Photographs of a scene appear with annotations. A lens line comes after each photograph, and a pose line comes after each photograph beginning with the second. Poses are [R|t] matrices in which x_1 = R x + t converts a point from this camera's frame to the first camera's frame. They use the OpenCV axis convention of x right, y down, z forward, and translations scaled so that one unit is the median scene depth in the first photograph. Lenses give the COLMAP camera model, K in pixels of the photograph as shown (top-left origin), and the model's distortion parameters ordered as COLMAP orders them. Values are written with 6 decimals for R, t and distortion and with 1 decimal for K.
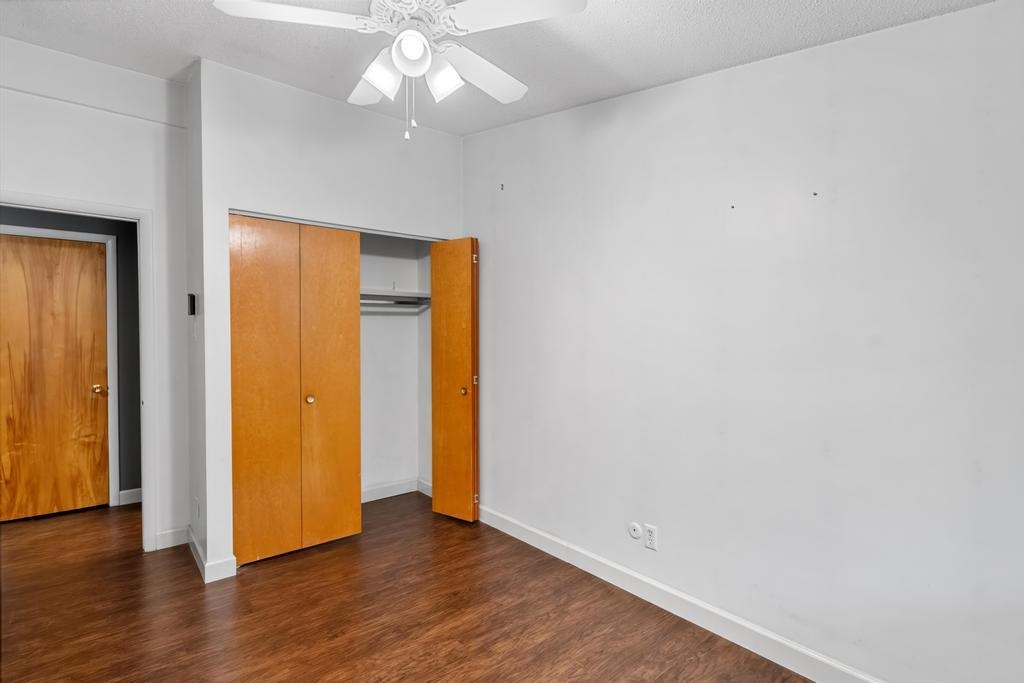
lens RADIAL K [[492.9, 0, 512.0], [0, 492.9, 341.5], [0, 0, 1]] dist [-0.002067, -0.000216]
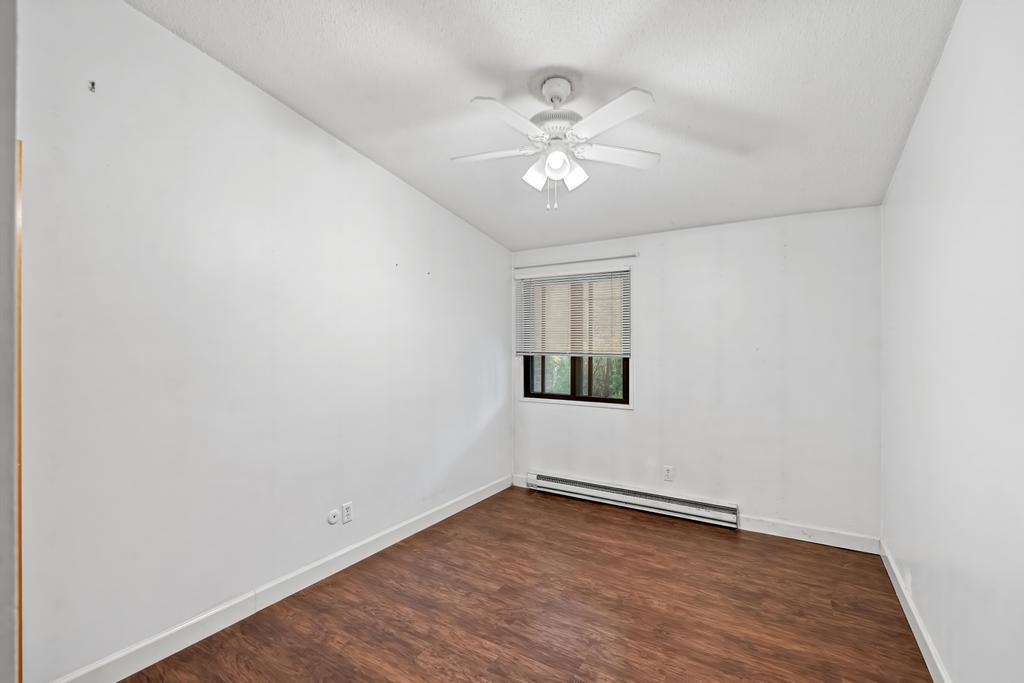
lens RADIAL K [[452.8, 0, 512.0], [0, 452.8, 341.5], [0, 0, 1]] dist [-0.000205, 0.000031]
pose [[-0.303173, 0.000095, 0.952936, -1.013101], [0.007437, 0.999970, 0.002266, -0.028274], [-0.952907, 0.007774, -0.303164, 1.061178]]
